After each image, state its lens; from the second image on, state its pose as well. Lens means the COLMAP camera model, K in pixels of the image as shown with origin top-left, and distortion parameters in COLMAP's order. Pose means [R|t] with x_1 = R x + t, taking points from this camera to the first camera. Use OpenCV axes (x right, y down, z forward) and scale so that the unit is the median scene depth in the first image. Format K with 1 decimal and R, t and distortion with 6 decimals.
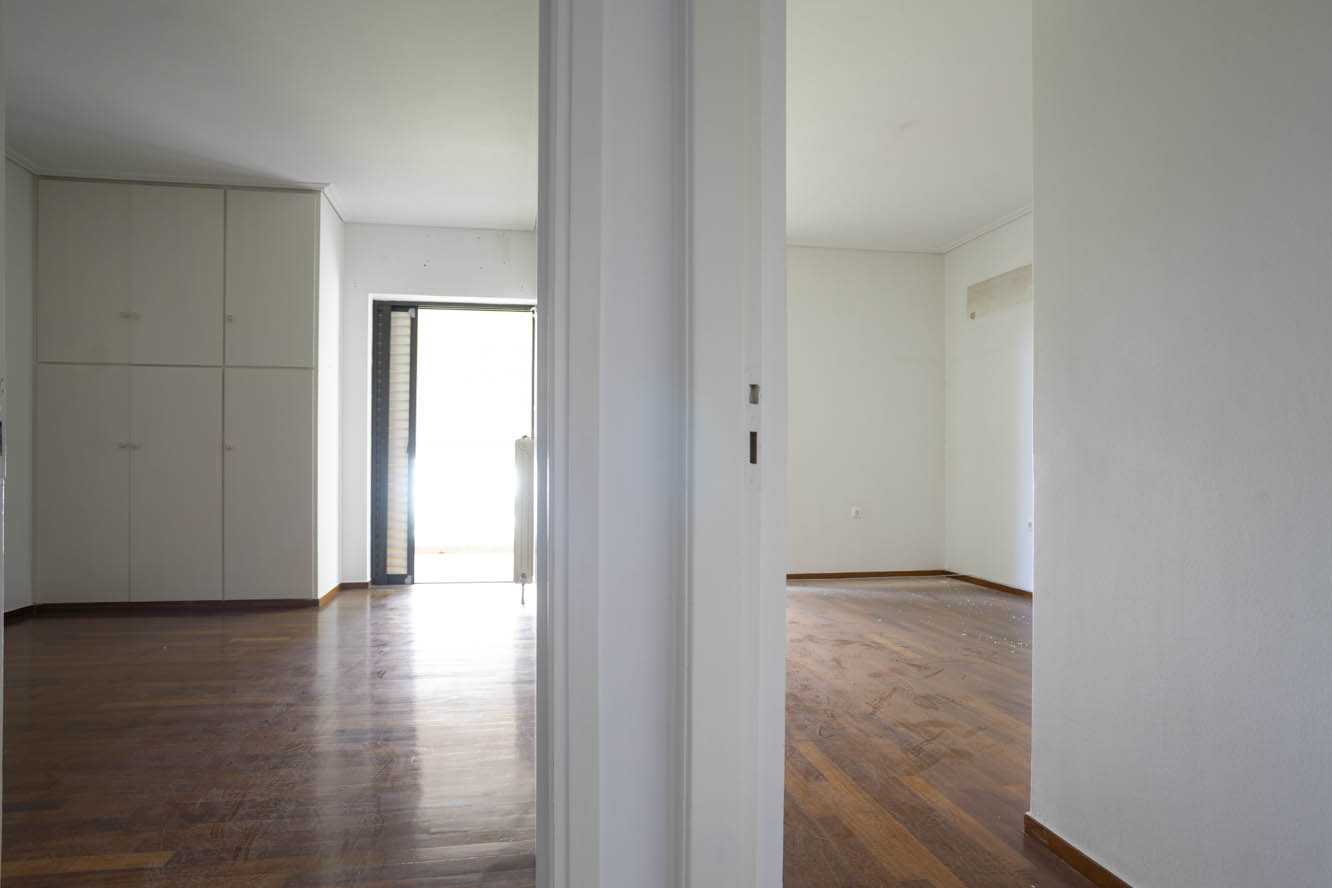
lens RADIAL K [[714.0, 0, 629.3], [0, 714.0, 457.5], [0, 0, 1]] dist [-0.004259, 0.000841]
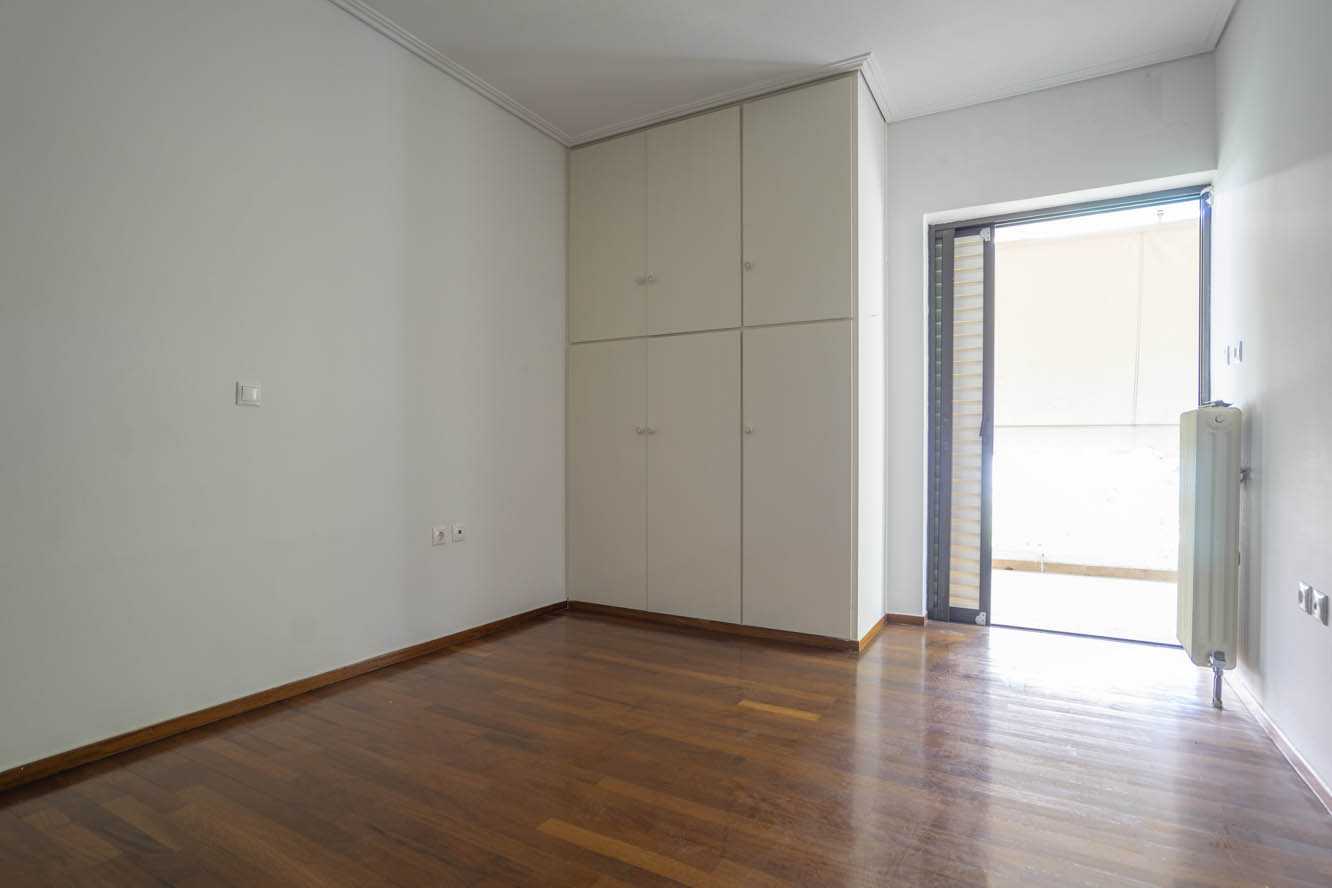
lens RADIAL K [[714.0, 0, 629.3], [0, 714.0, 457.5], [0, 0, 1]] dist [-0.004259, 0.000841]
pose [[0.757398, 0.005333, -0.652931, -0.122559], [0.005519, 0.999879, 0.014569, 0.002654], [0.652930, -0.014638, 0.757277, 0.265283]]
